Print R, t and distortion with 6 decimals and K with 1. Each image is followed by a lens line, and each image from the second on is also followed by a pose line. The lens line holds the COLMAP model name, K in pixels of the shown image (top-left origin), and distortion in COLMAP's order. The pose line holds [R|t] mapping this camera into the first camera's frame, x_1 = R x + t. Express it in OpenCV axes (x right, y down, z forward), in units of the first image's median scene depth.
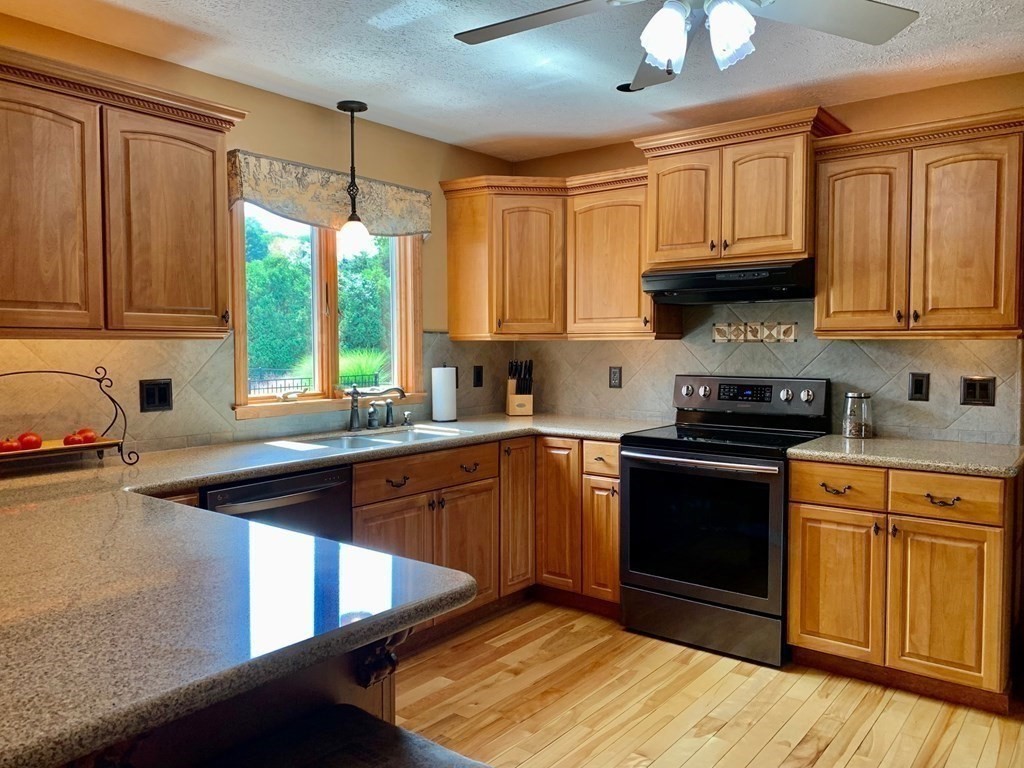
lens RADIAL K [[786.6, 0, 508.4], [0, 786.6, 386.3], [0, 0, 1]] dist [0.063427, -0.060893]
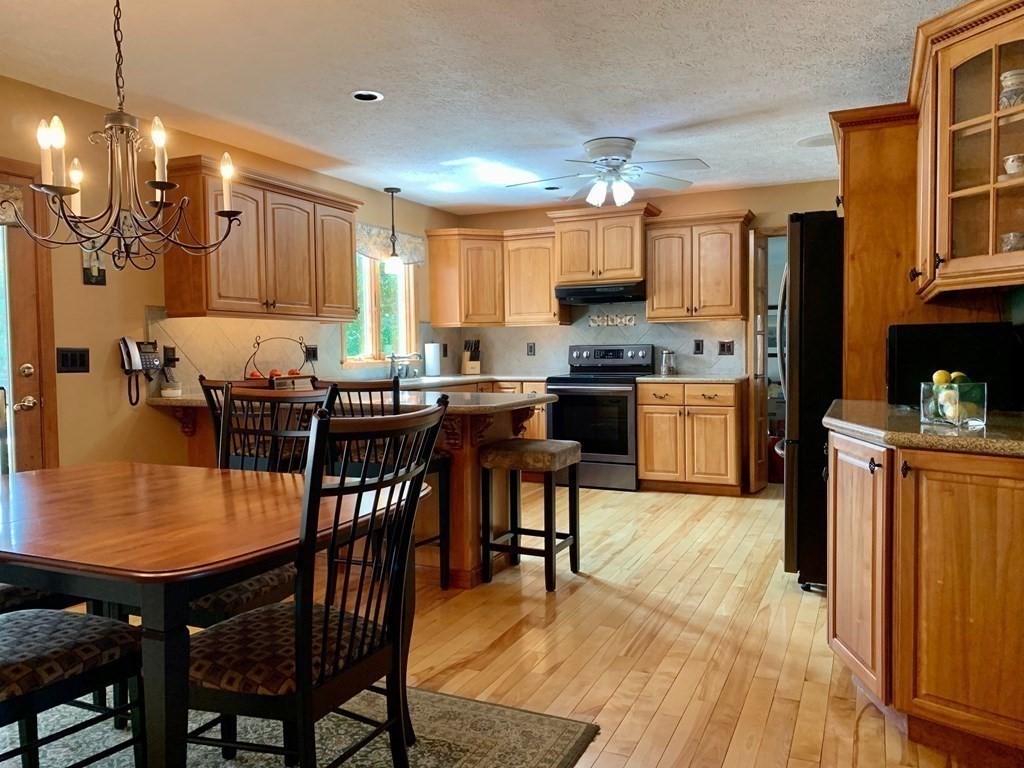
lens RADIAL K [[791.1, 0, 488.1], [0, 791.1, 381.8], [0, 0, 1]] dist [0.208070, -0.001197]
pose [[0.977359, -0.020902, 0.210553, -0.370744], [0.023762, 0.999656, -0.011064, 0.089423], [-0.210249, 0.015816, 0.977520, -0.748206]]
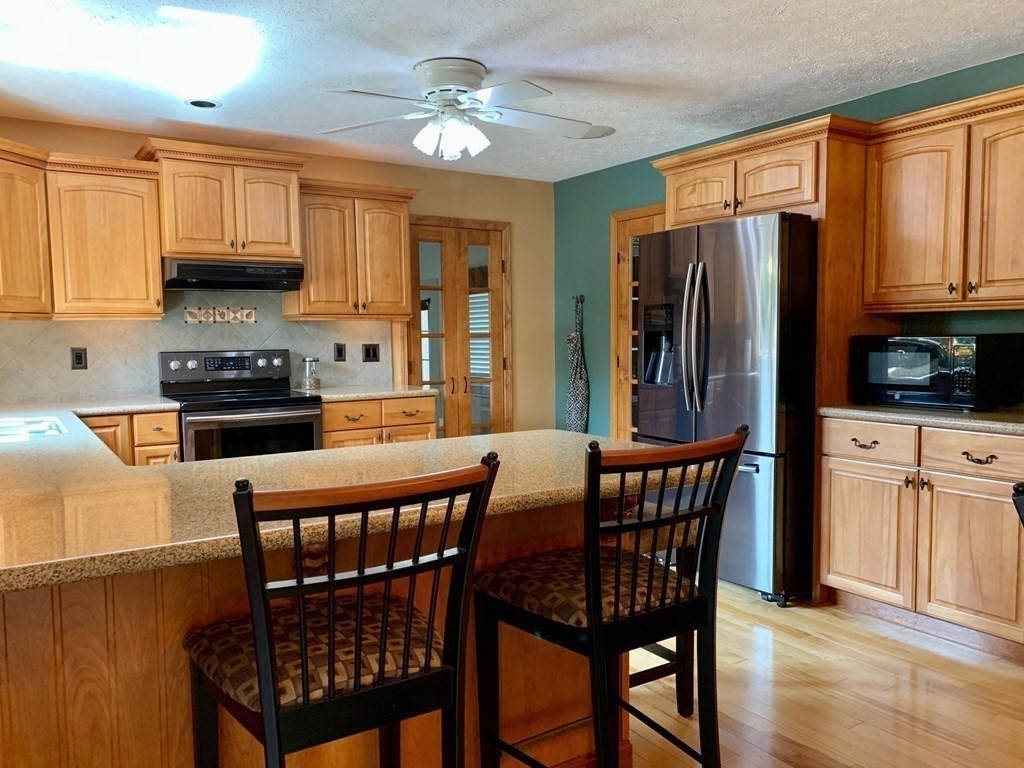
lens RADIAL K [[786.6, 0, 508.4], [0, 786.6, 386.3], [0, 0, 1]] dist [0.063427, -0.060893]
pose [[0.322592, -0.069908, 0.943953, -0.777605], [0.065492, 0.996527, 0.051420, 0.009024], [-0.944270, 0.045234, 0.326050, 0.189902]]
